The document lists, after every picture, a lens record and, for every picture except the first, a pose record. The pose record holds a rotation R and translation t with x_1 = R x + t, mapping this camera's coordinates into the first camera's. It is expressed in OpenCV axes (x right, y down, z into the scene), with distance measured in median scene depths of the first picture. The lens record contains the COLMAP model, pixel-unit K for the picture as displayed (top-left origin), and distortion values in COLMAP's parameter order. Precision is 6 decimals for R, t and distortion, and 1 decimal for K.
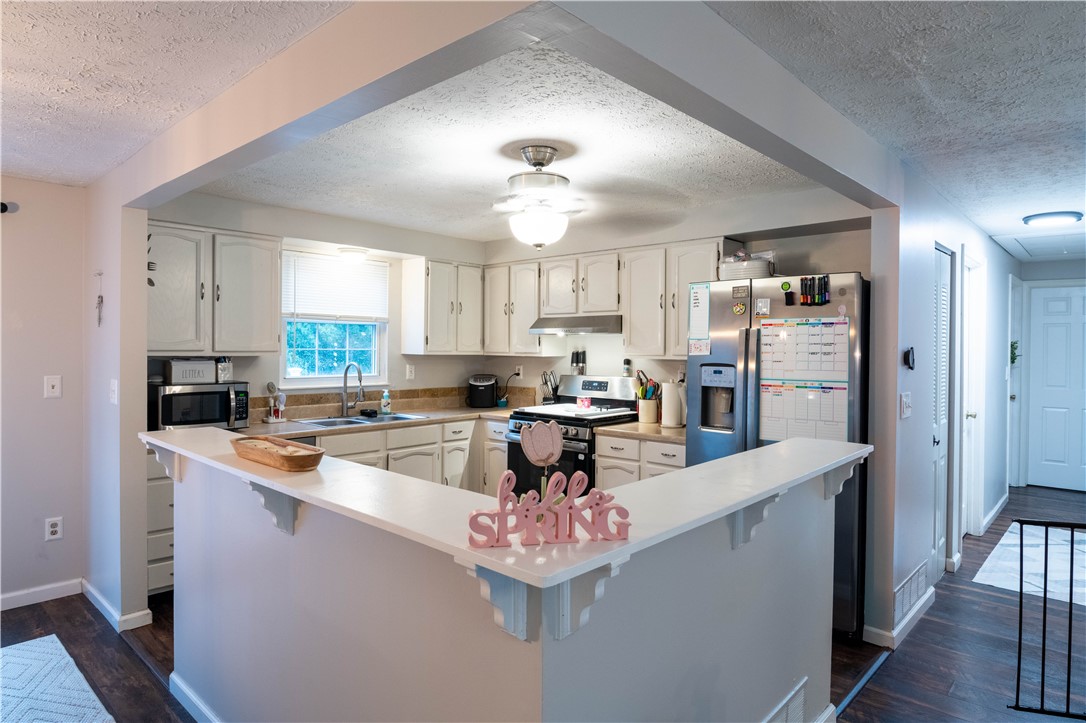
lens RADIAL K [[644.8, 0, 548.1], [0, 644.8, 351.0], [0, 0, 1]] dist [-0.023831, -0.001015]
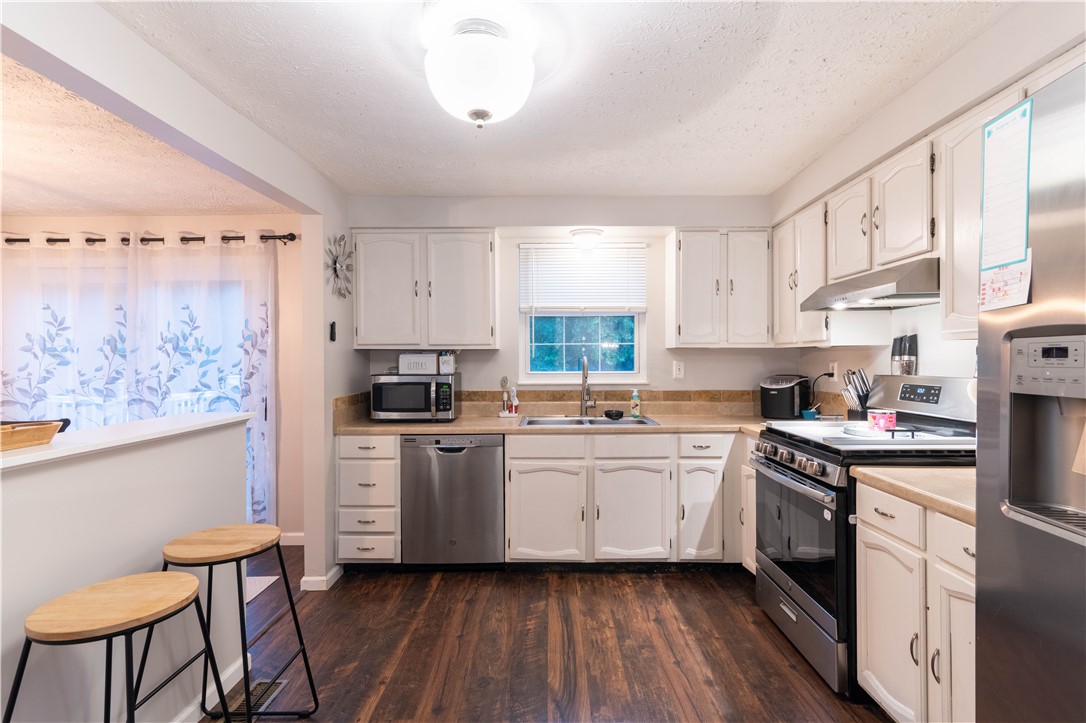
lens RADIAL K [[538.7, 0, 543.0], [0, 538.7, 361.5], [0, 0, 1]] dist [0.017188, 0.000142]
pose [[0.660876, -0.007449, -0.750458, 0.220723], [0.005405, 0.999972, -0.005165, 0.027482], [0.750476, -0.000643, 0.660898, 0.447816]]
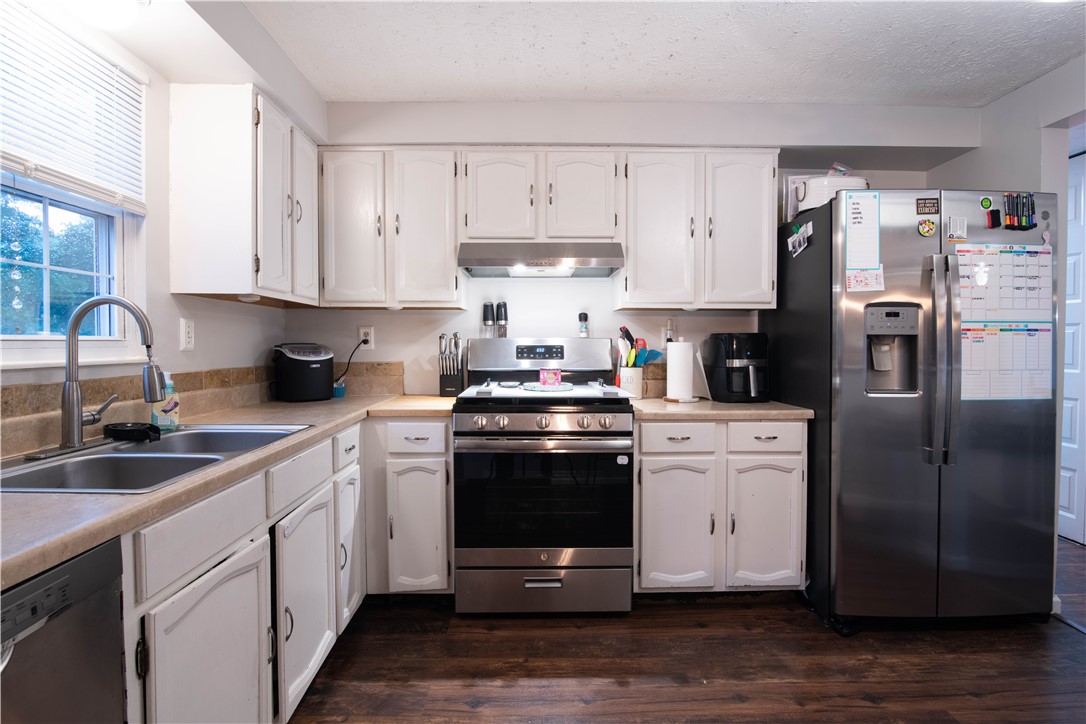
lens RADIAL K [[546.2, 0, 539.5], [0, 546.2, 354.0], [0, 0, 1]] dist [-0.022603, -0.000104]
pose [[0.730993, -0.021127, 0.682058, -0.328747], [0.007563, 0.999710, 0.022860, 0.044292], [-0.682343, -0.011552, 0.730941, 0.604278]]
